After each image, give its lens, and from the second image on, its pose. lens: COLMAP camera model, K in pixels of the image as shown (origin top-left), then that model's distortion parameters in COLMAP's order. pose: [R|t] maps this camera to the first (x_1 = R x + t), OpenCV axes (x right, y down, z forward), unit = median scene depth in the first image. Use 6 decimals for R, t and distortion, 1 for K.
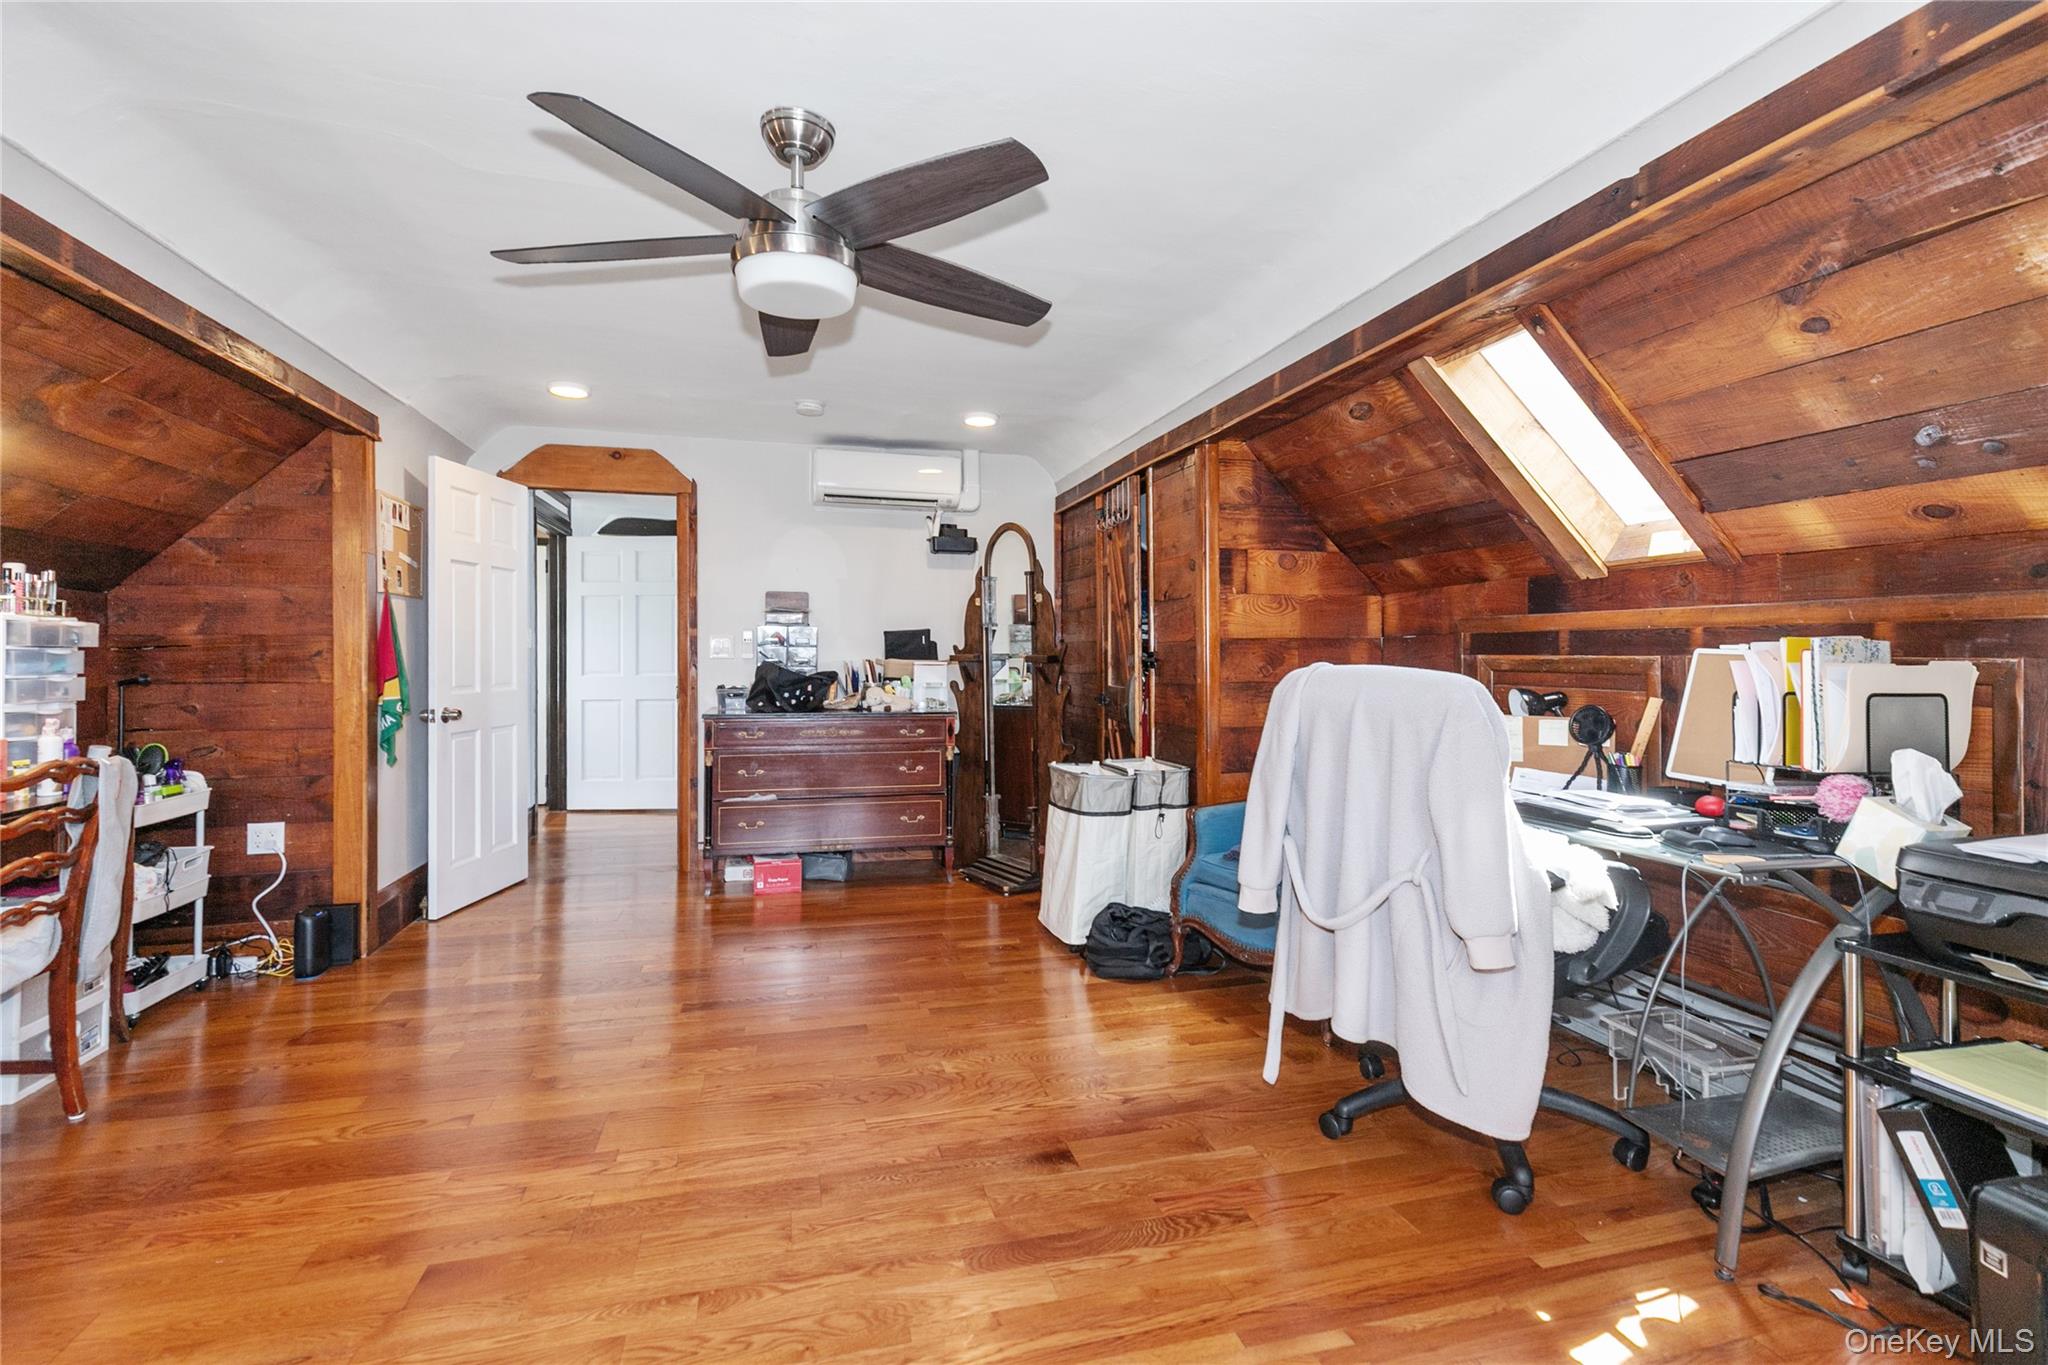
lens RADIAL K [[920.4, 0, 1025.2], [0, 920.4, 650.2], [0, 0, 1]] dist [0.001832, -0.000054]
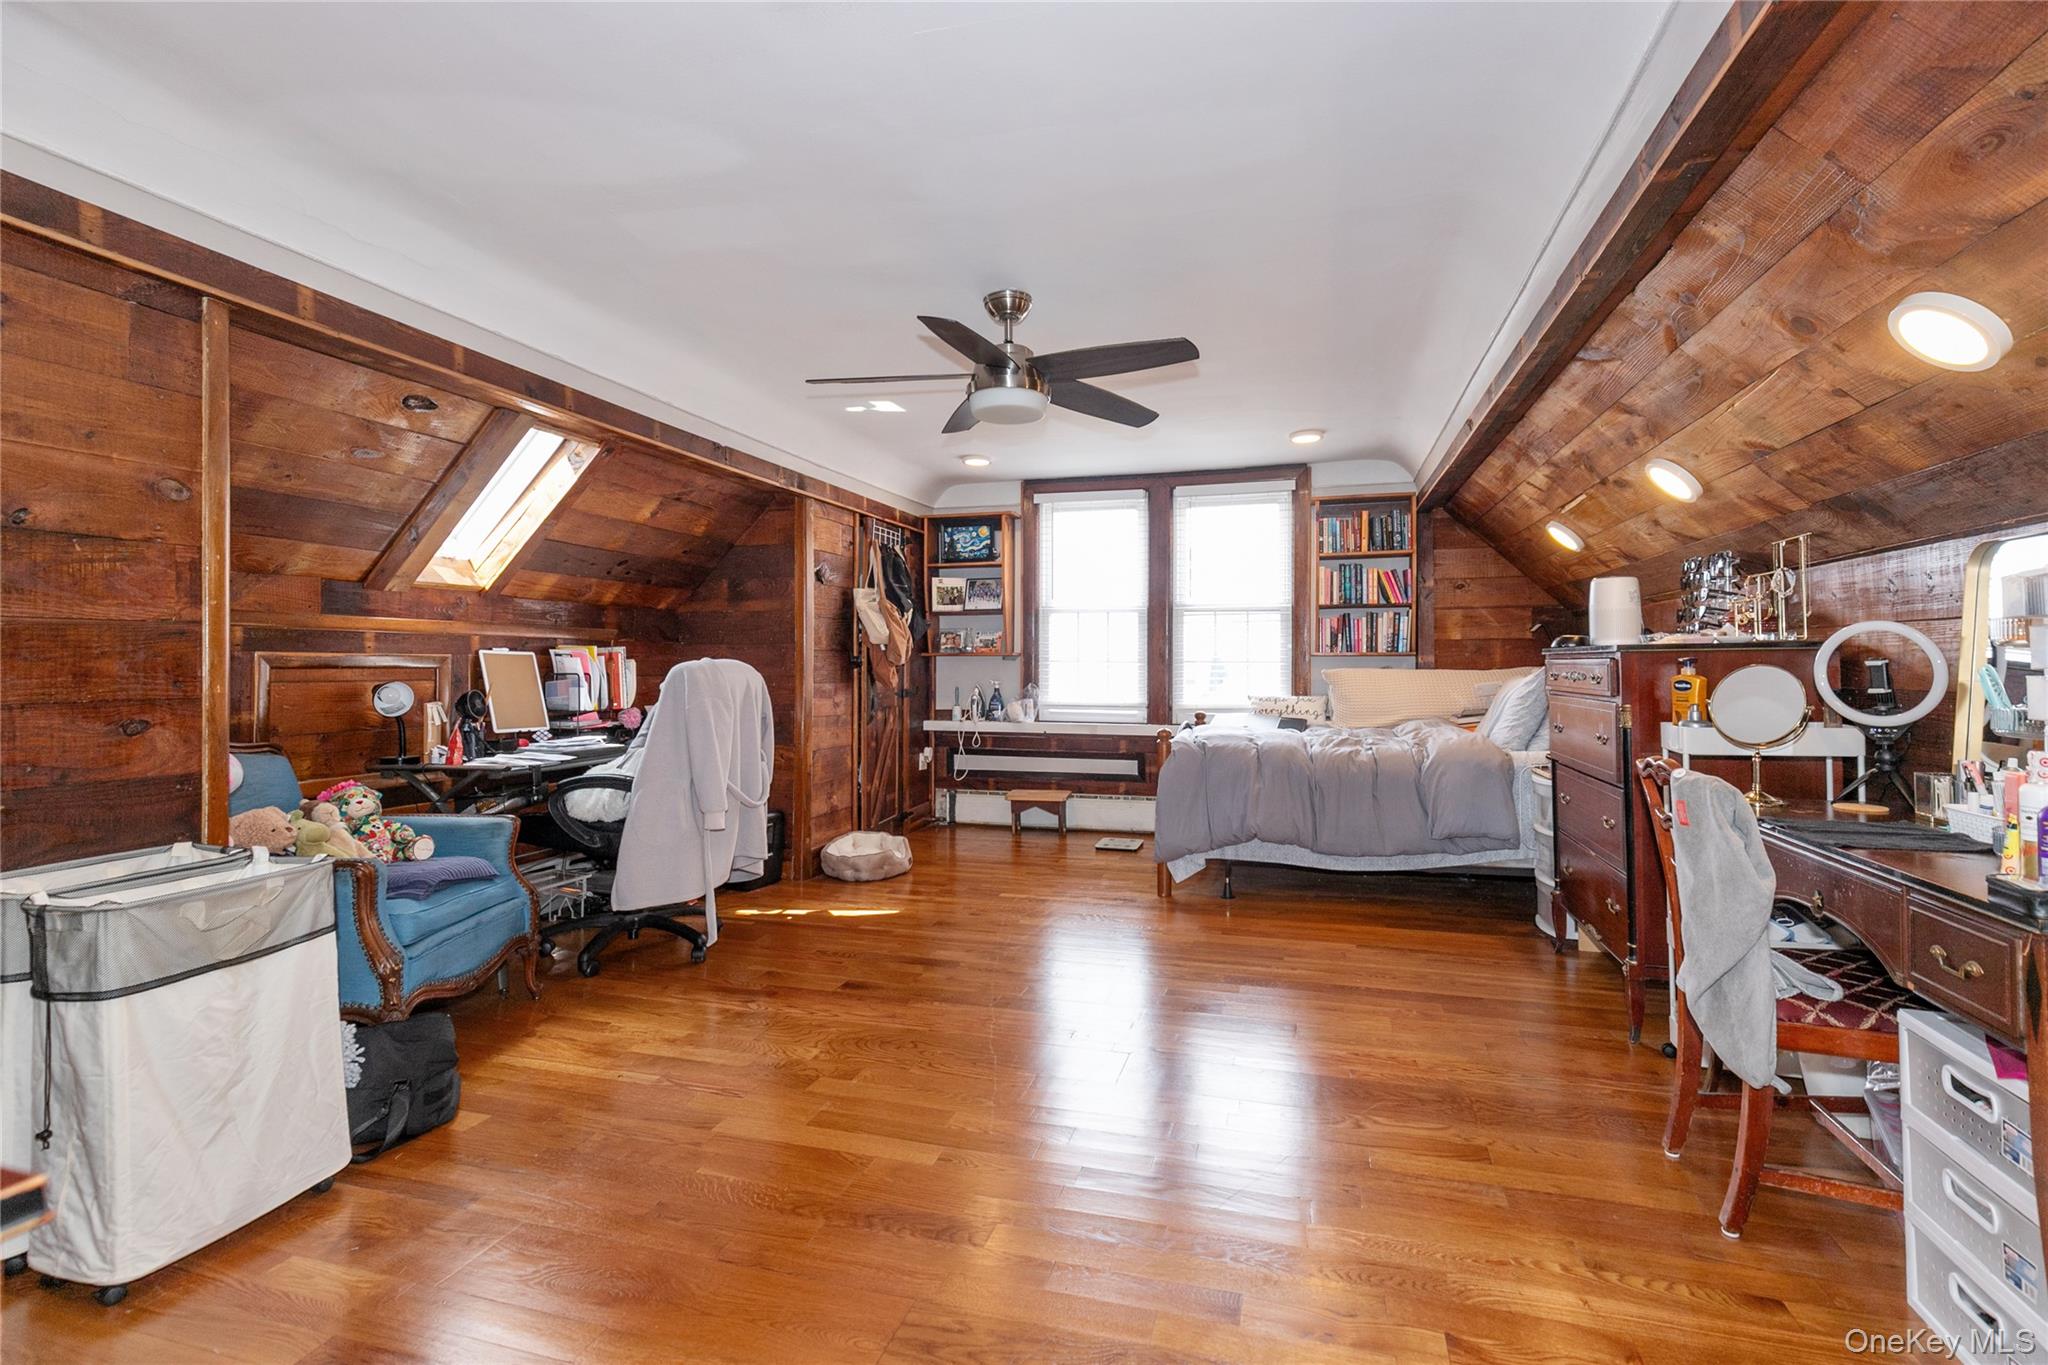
lens RADIAL K [[920.4, 0, 1025.2], [0, 920.4, 650.2], [0, 0, 1]] dist [0.001832, -0.000054]
pose [[-0.845639, 0.006564, 0.533714, -0.935638], [-0.003533, 0.999834, -0.017895, 0.025024], [-0.533743, -0.017018, -0.845475, 1.967260]]
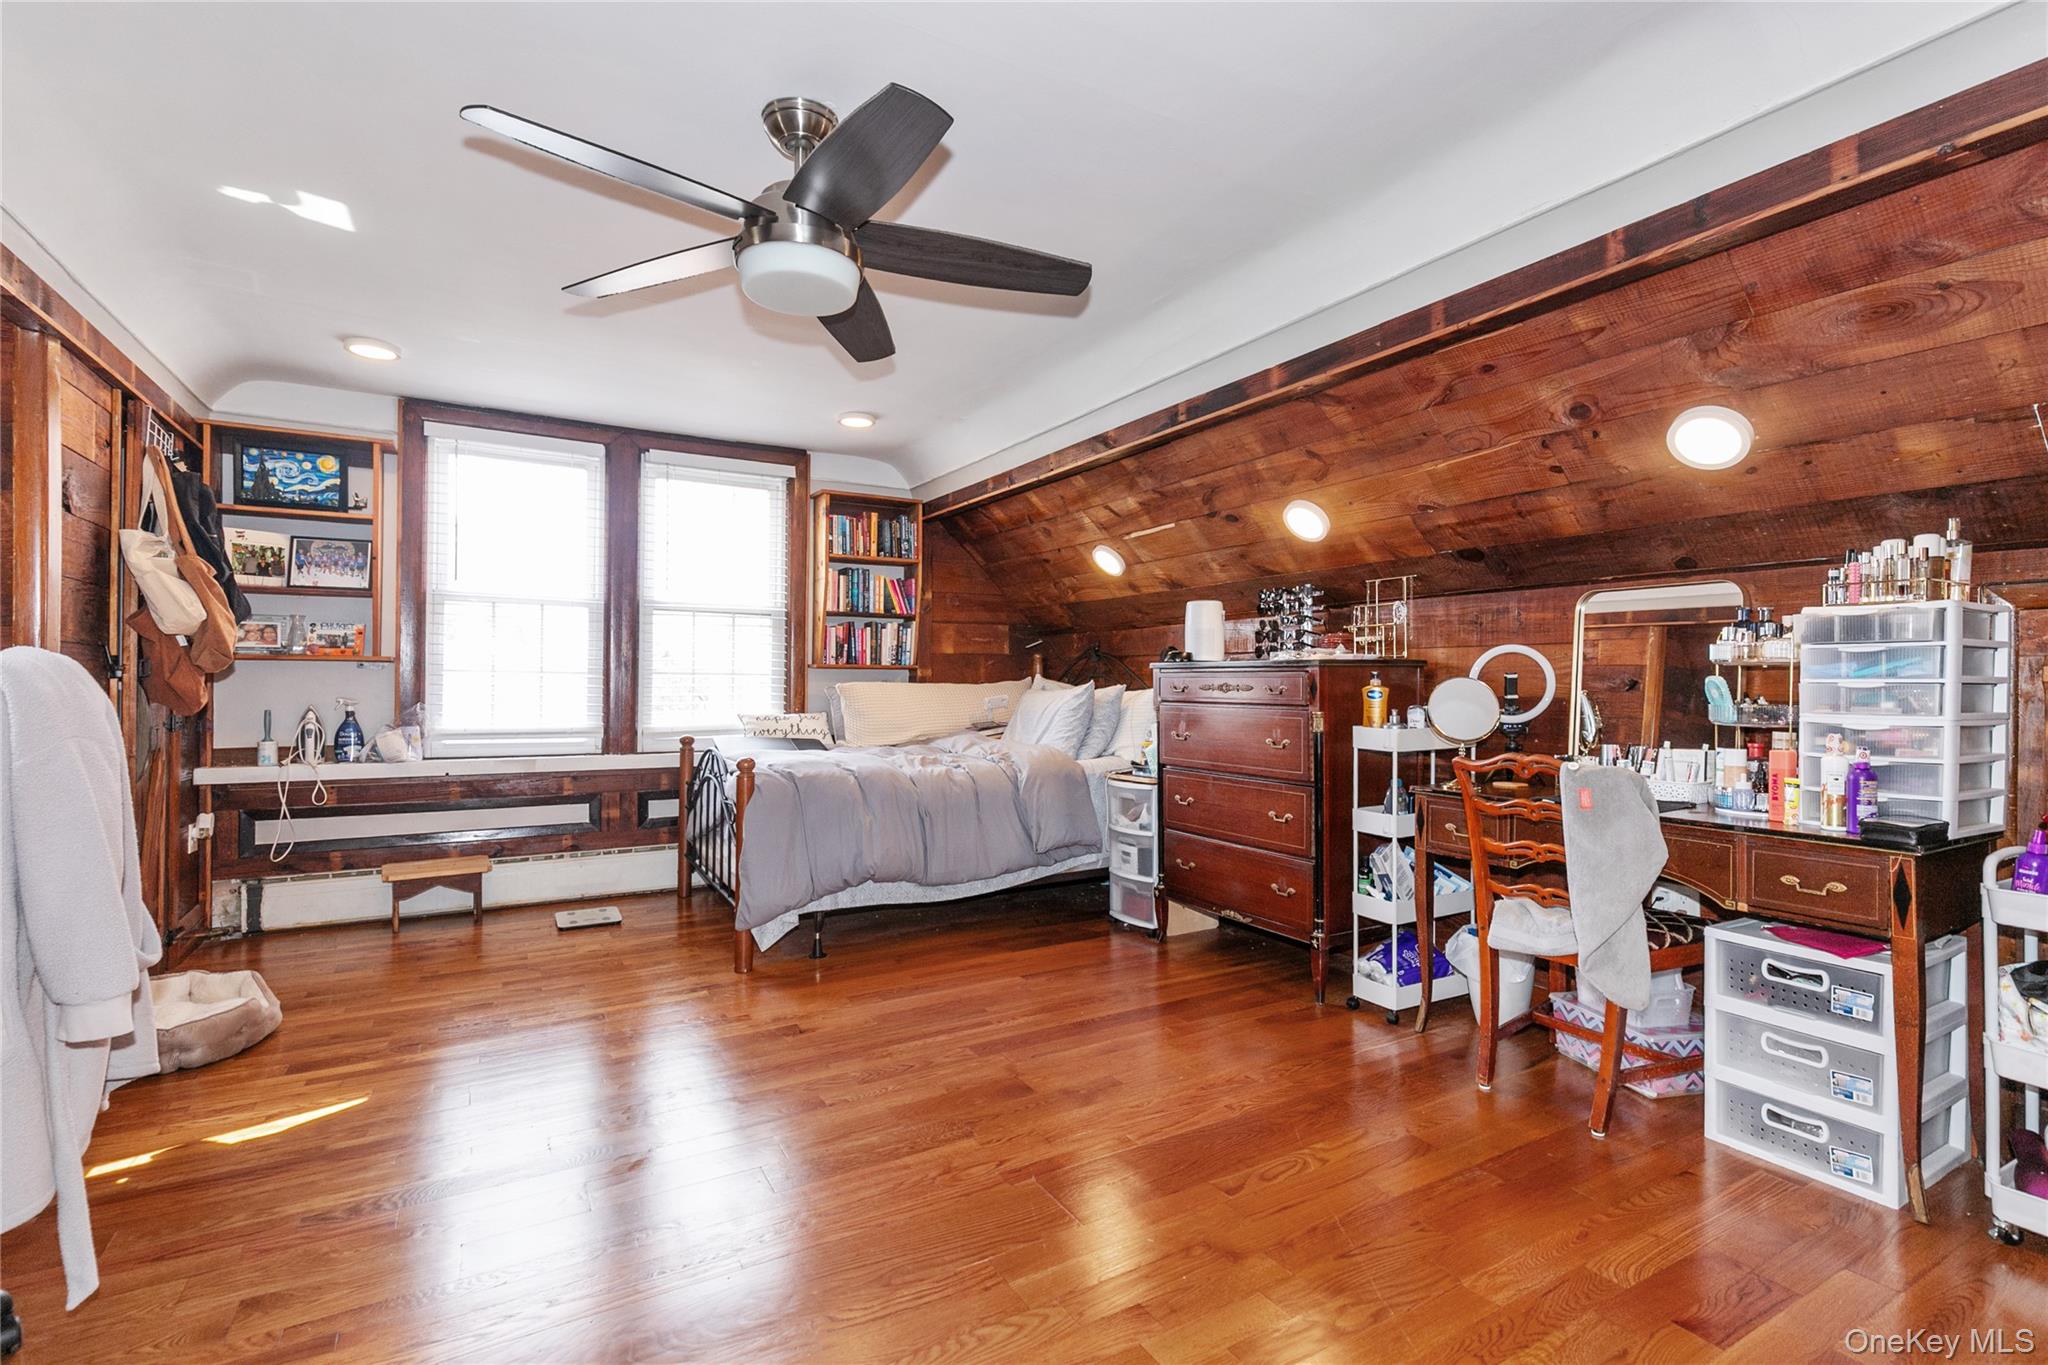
lens RADIAL K [[958.3, 0, 1024.0], [0, 958.3, 682.5], [0, 0, 1]] dist [0.012467, -0.000174]
pose [[-0.968059, -0.006685, -0.250633, -0.200127], [-0.005464, 0.999970, -0.005566, 0.037487], [0.250663, -0.004019, -0.968066, 1.812540]]
